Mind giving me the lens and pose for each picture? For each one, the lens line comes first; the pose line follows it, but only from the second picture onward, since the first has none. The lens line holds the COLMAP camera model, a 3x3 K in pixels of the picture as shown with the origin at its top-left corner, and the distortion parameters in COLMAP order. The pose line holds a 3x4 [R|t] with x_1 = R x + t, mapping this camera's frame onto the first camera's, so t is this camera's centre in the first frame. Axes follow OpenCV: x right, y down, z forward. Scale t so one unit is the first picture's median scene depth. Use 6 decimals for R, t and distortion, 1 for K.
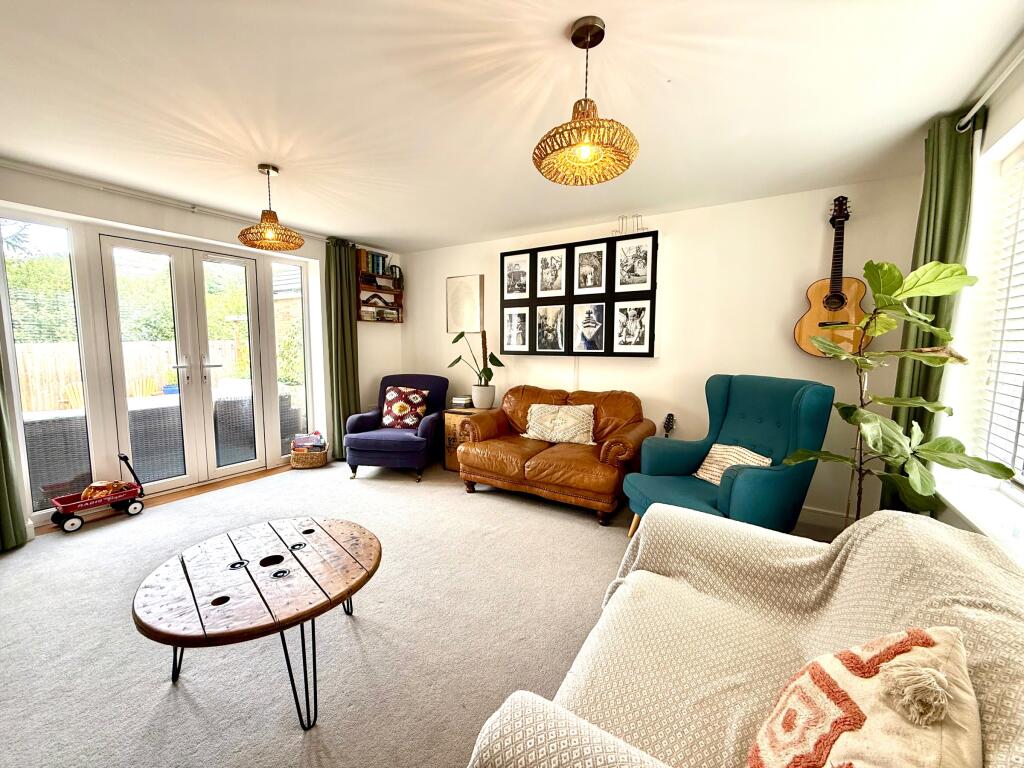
lens RADIAL K [[404.9, 0, 515.9], [0, 404.9, 385.6], [0, 0, 1]] dist [-0.000534, 0.000106]
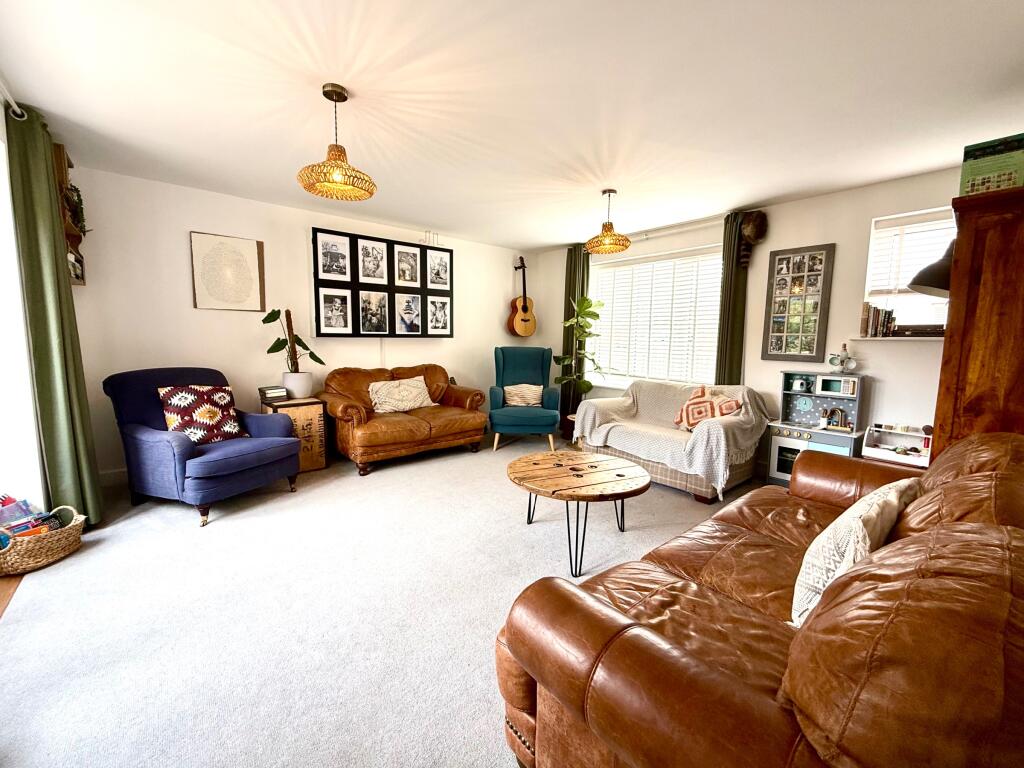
lens RADIAL K [[409.7, 0, 510.1], [0, 409.7, 383.5], [0, 0, 1]] dist [-0.002336, 0.000536]
pose [[0.321925, -0.107738, 0.940615, -0.885481], [0.090272, 0.992471, 0.082781, -0.009718], [-0.942452, 0.058262, 0.329227, 0.309732]]
